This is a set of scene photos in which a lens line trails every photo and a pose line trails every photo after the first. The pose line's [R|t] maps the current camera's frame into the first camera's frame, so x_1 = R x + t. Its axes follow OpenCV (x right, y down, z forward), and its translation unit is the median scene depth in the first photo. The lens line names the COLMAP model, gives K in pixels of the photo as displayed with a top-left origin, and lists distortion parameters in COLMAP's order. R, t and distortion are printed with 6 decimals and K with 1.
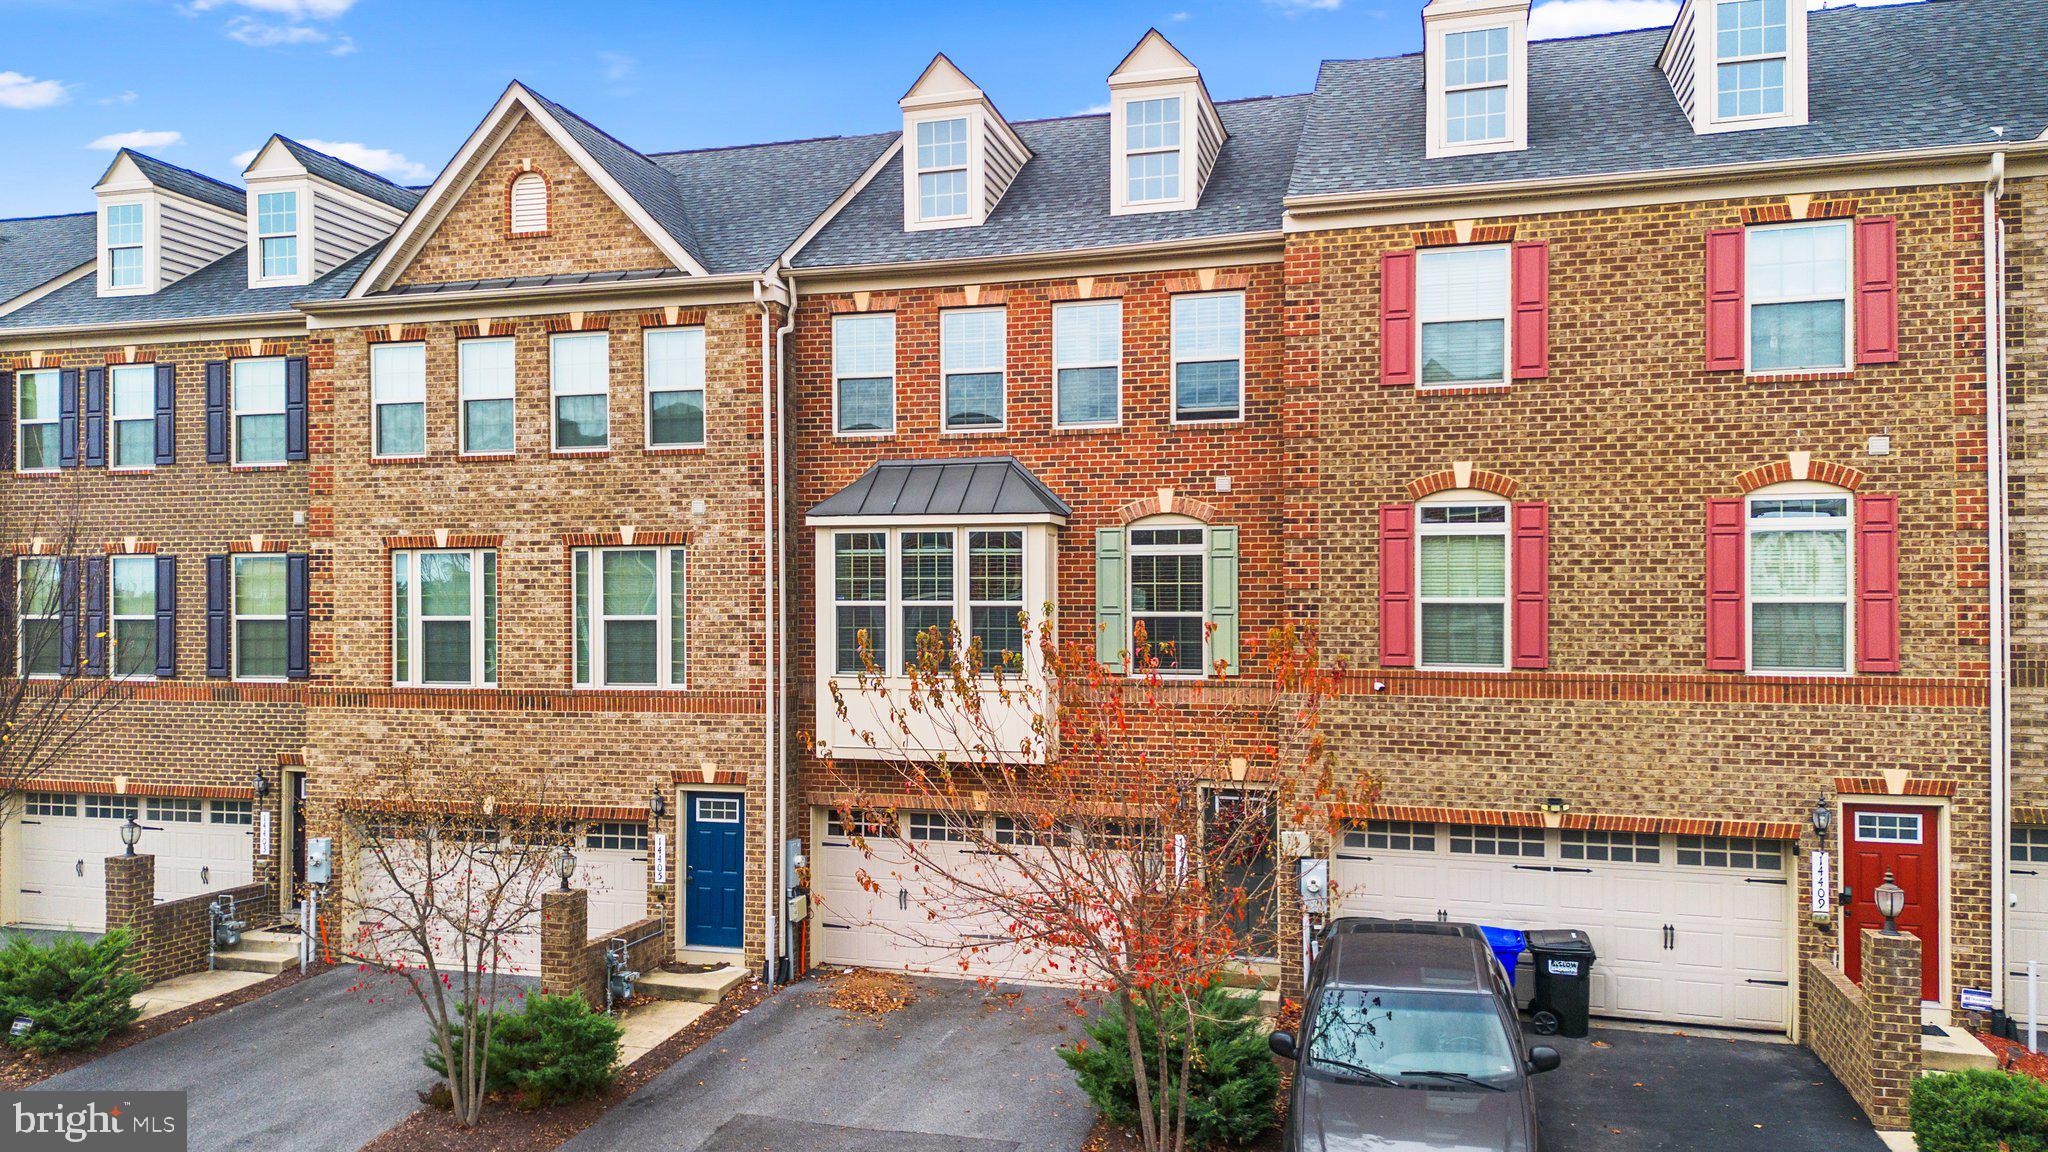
lens RADIAL K [[1472.4, 0, 1010.1], [0, 1472.4, 572.8], [0, 0, 1]] dist [0.056838, -0.042347]
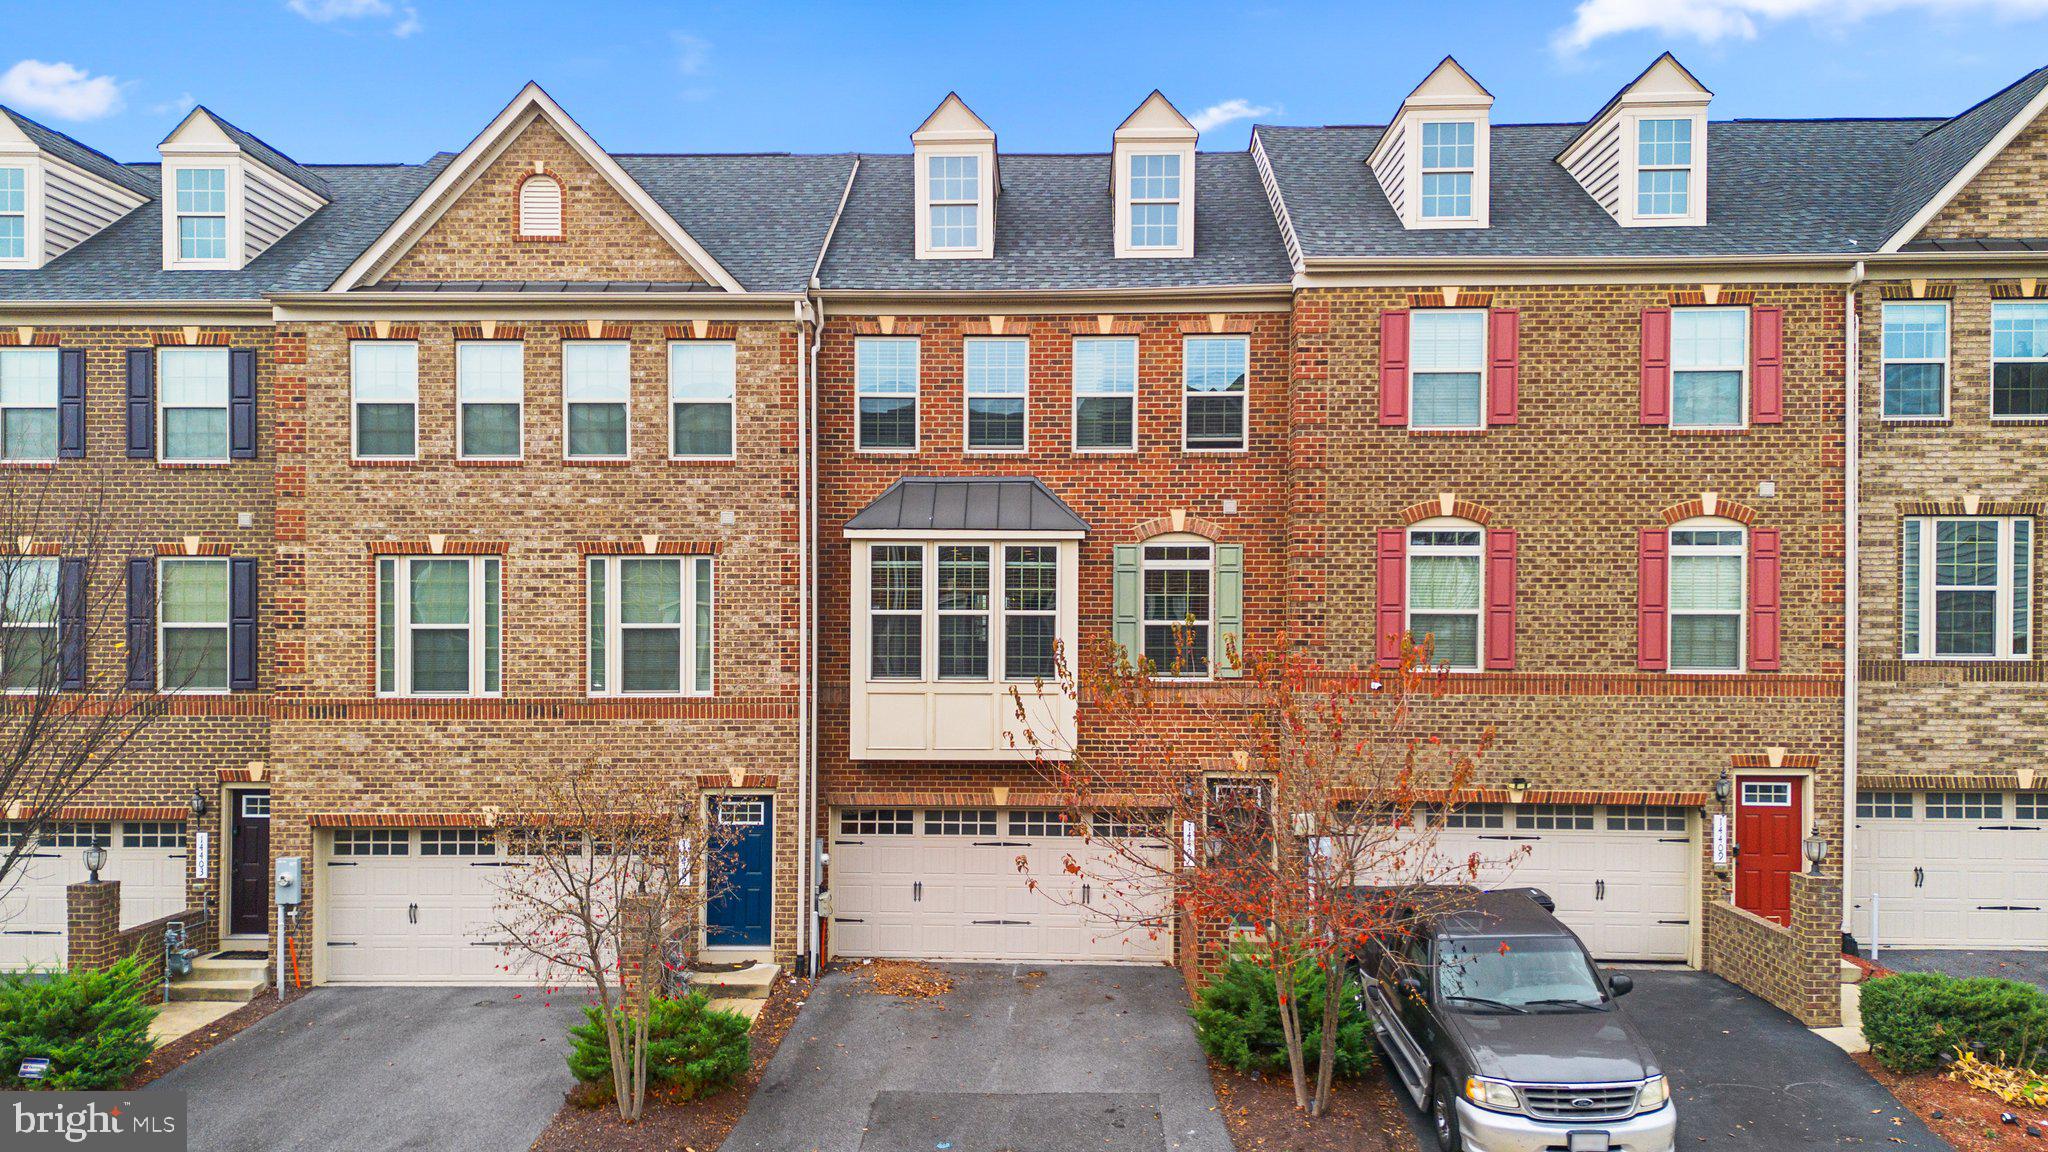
lens RADIAL K [[1472.4, 0, 1027.5], [0, 1472.4, 591.5], [0, 0, 1]] dist [0.056838, -0.042347]
pose [[0.967921, 0.005721, 0.251188, -0.278874], [-0.008278, 0.999924, 0.009124, -0.004754], [-0.251117, -0.010911, 0.967895, -0.044644]]
